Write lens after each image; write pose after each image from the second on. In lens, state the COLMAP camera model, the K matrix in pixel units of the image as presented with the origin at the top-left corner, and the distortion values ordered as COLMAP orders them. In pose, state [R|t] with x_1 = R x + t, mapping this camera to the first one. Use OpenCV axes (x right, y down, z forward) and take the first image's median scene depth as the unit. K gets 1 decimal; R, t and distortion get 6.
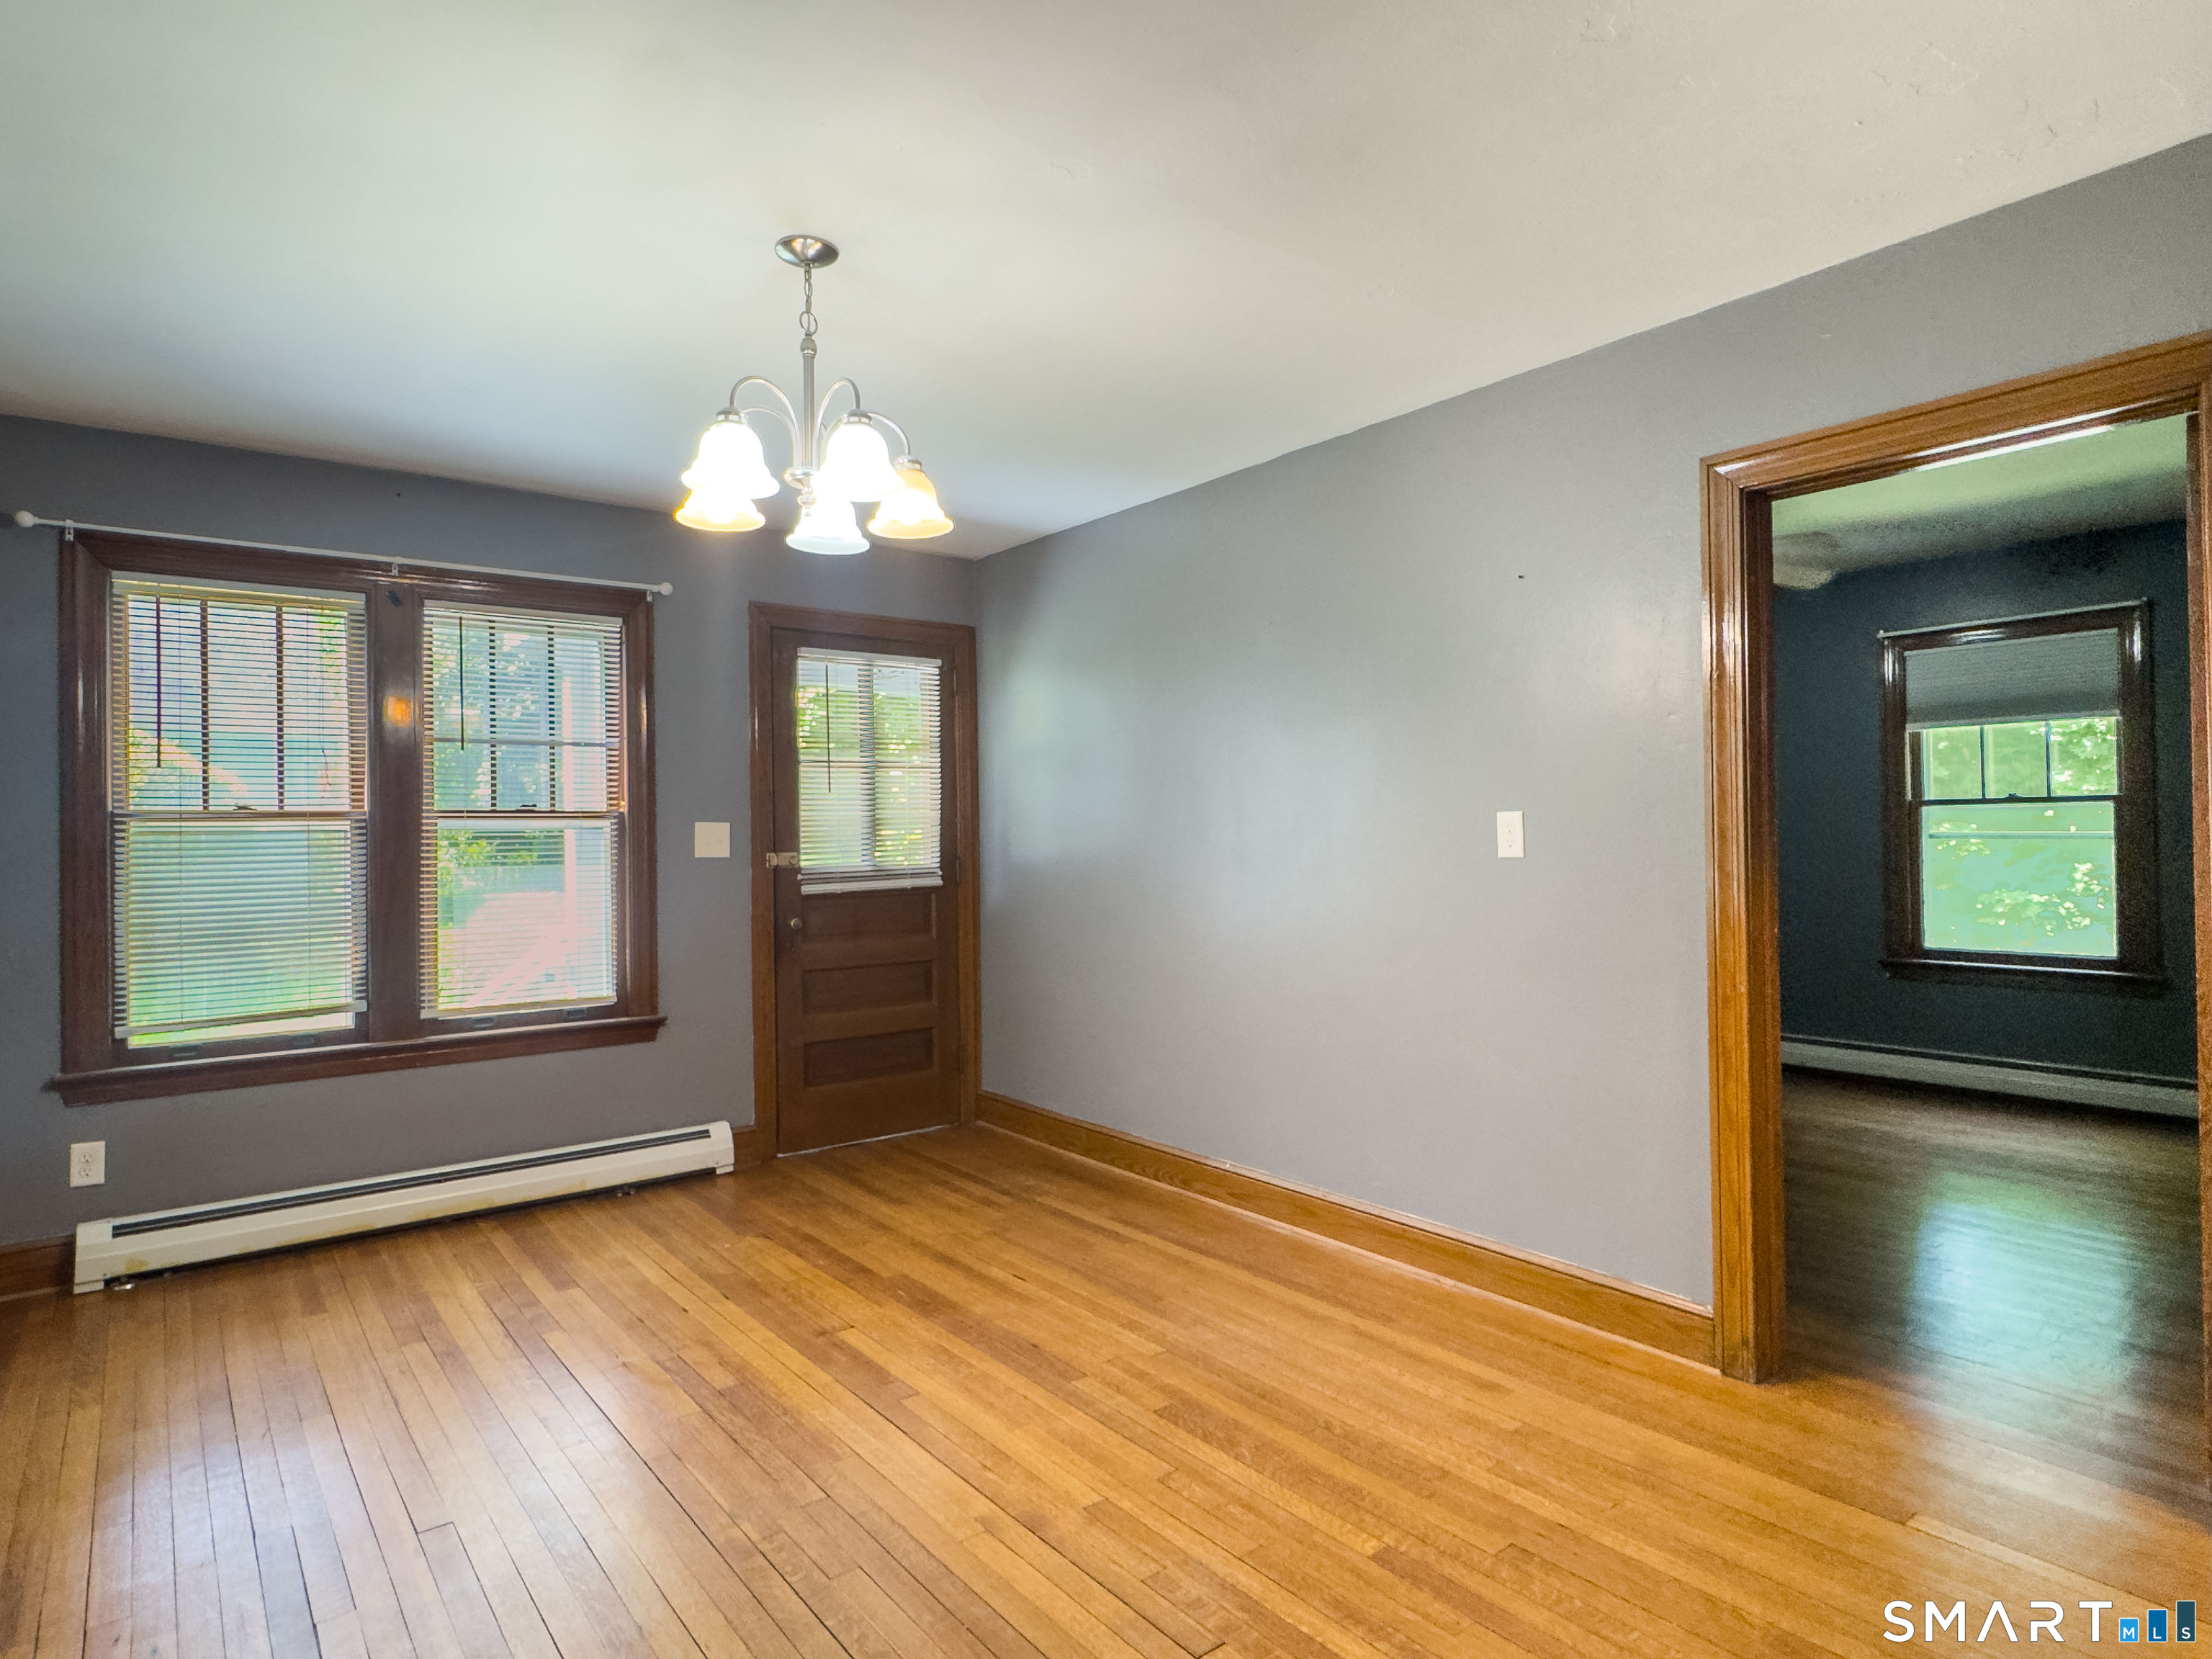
lens RADIAL K [[1213.2, 0, 1106.5], [0, 1213.2, 822.4], [0, 0, 1]] dist [-0.001389, 0.000698]
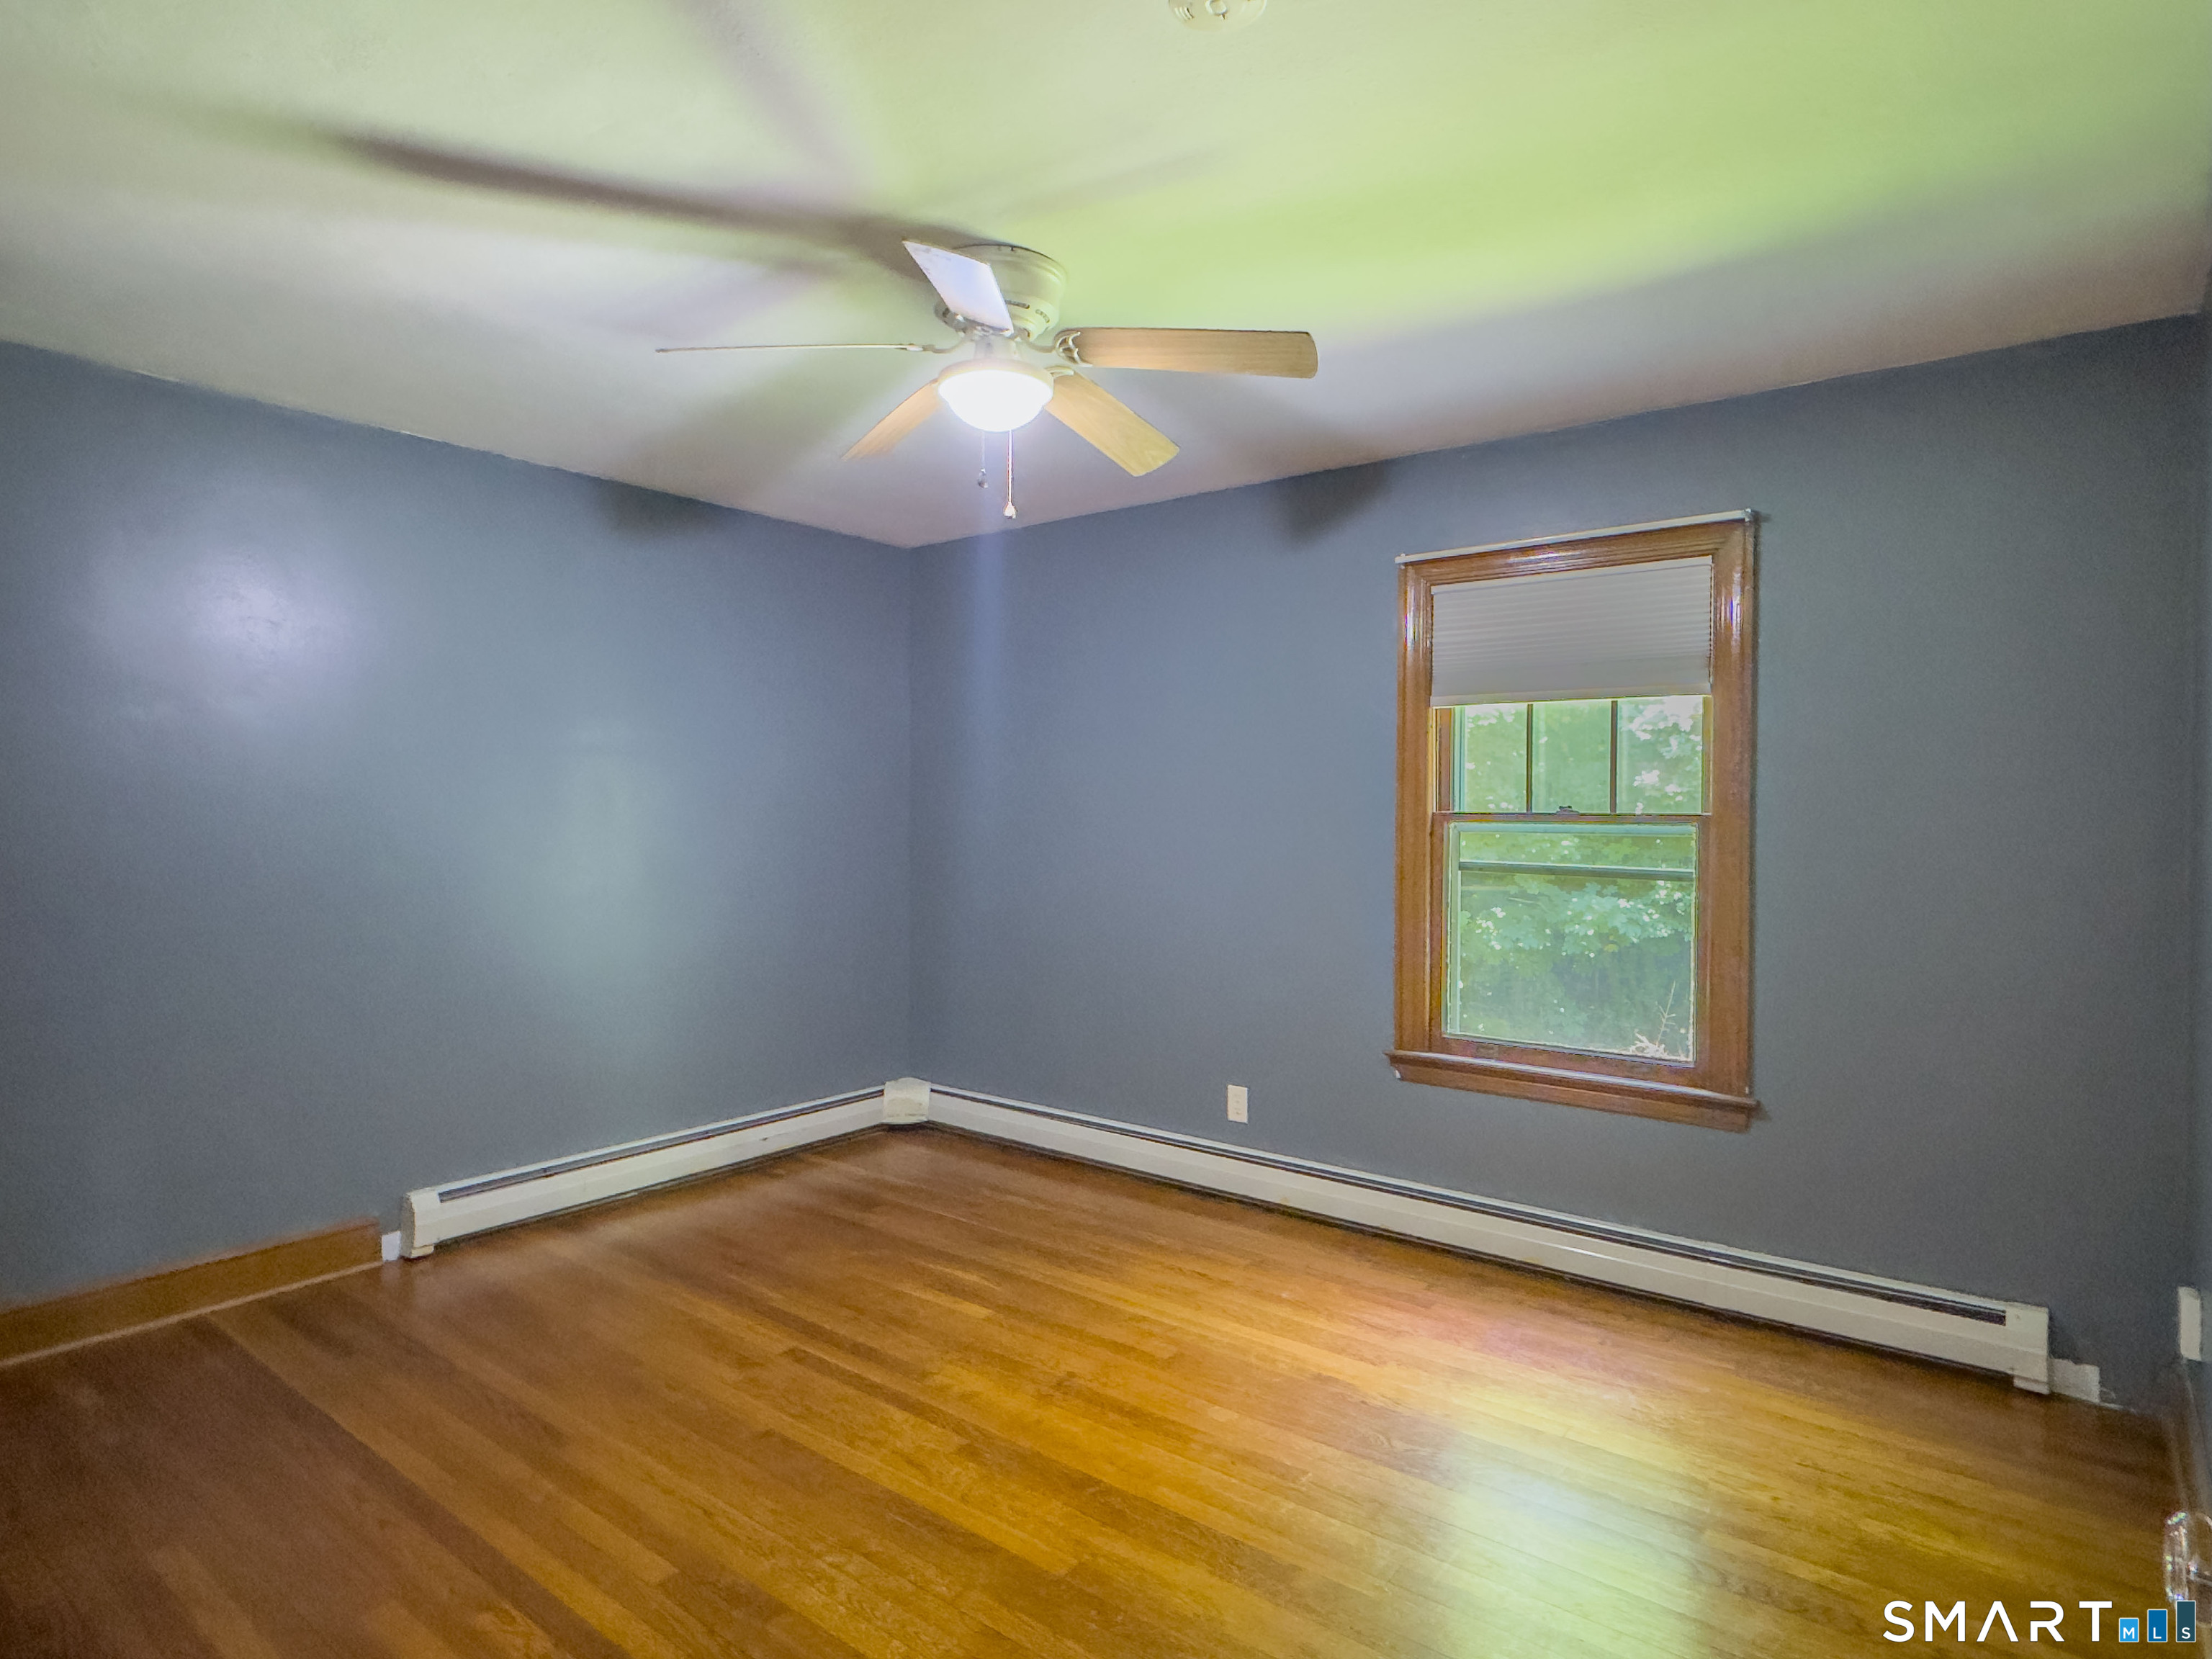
lens RADIAL K [[1213.2, 0, 1098.9], [0, 1213.2, 834.5], [0, 0, 1]] dist [-0.001389, 0.000698]
pose [[0.972013, 0.013679, 0.234528, 0.180835], [-0.020116, 0.999483, 0.025078, -0.010658], [-0.234064, -0.029094, 0.971786, 0.218548]]
